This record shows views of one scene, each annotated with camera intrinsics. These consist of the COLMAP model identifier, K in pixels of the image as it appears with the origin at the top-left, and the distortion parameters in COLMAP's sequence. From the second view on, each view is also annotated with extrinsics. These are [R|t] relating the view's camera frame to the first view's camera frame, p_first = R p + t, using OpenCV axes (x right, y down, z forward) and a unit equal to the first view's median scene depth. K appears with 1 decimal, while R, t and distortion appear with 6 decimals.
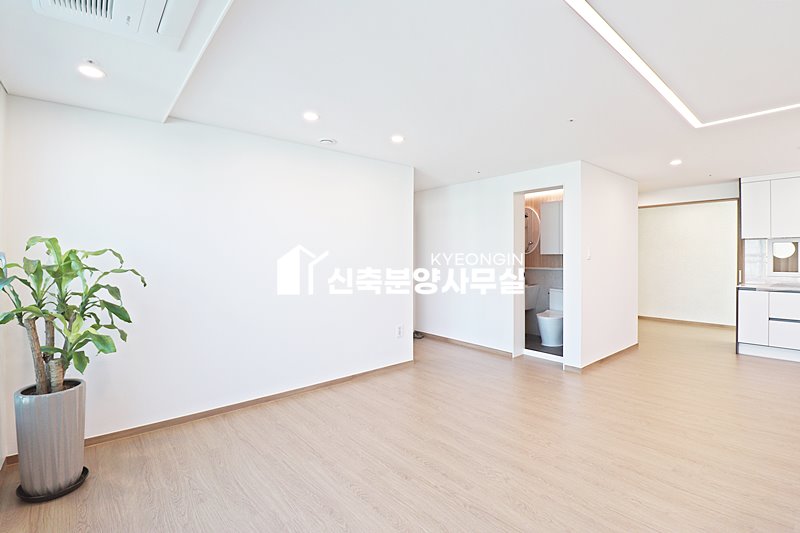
lens RADIAL K [[367.0, 0, 396.4], [0, 367.0, 260.5], [0, 0, 1]] dist [-0.005559, -0.010270]
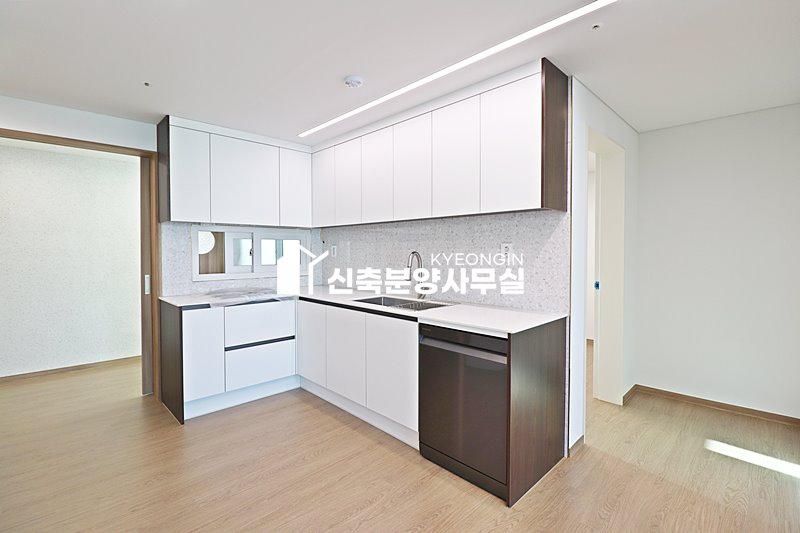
lens RADIAL K [[367.0, 0, 398.0], [0, 367.0, 259.1], [0, 0, 1]] dist [-0.005559, -0.010270]
pose [[-0.074813, -0.021016, 0.996976, 0.465526], [0.014399, 0.999651, 0.022153, -0.009677], [-0.997094, 0.016013, -0.074484, 0.939281]]
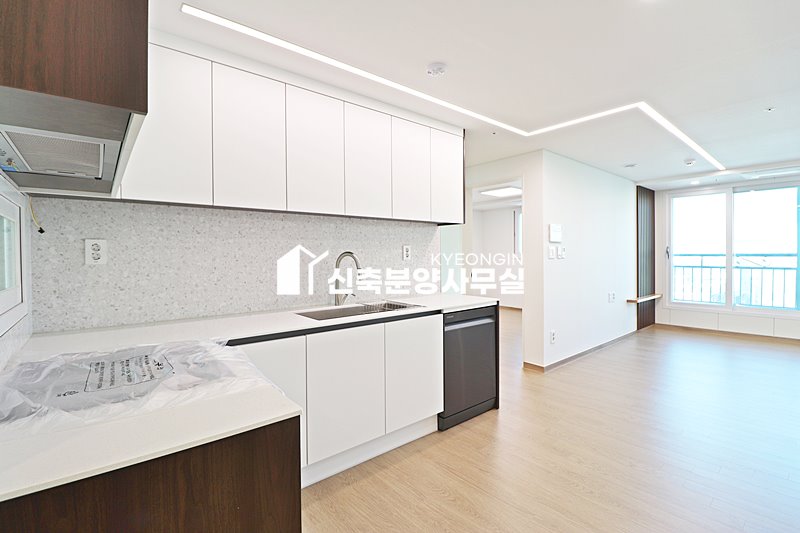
lens RADIAL K [[367.0, 0, 399.4], [0, 367.0, 261.1], [0, 0, 1]] dist [-0.005559, -0.010270]
pose [[-0.999957, 0.009085, -0.001860, 1.177111], [0.009022, 0.999478, 0.031024, -0.011129], [0.002141, 0.031006, -0.999517, 1.571486]]
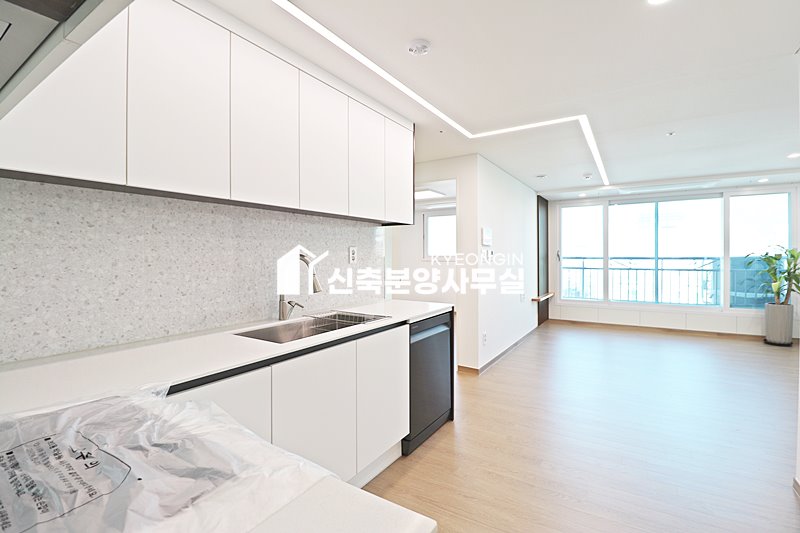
lens RADIAL K [[367.0, 0, 401.1], [0, 367.0, 258.7], [0, 0, 1]] dist [-0.005559, -0.010270]
pose [[-0.953077, 0.007094, -0.302644, 1.298100], [0.000793, 0.999781, 0.020935, -0.012859], [0.302726, 0.019713, -0.952874, 1.462413]]
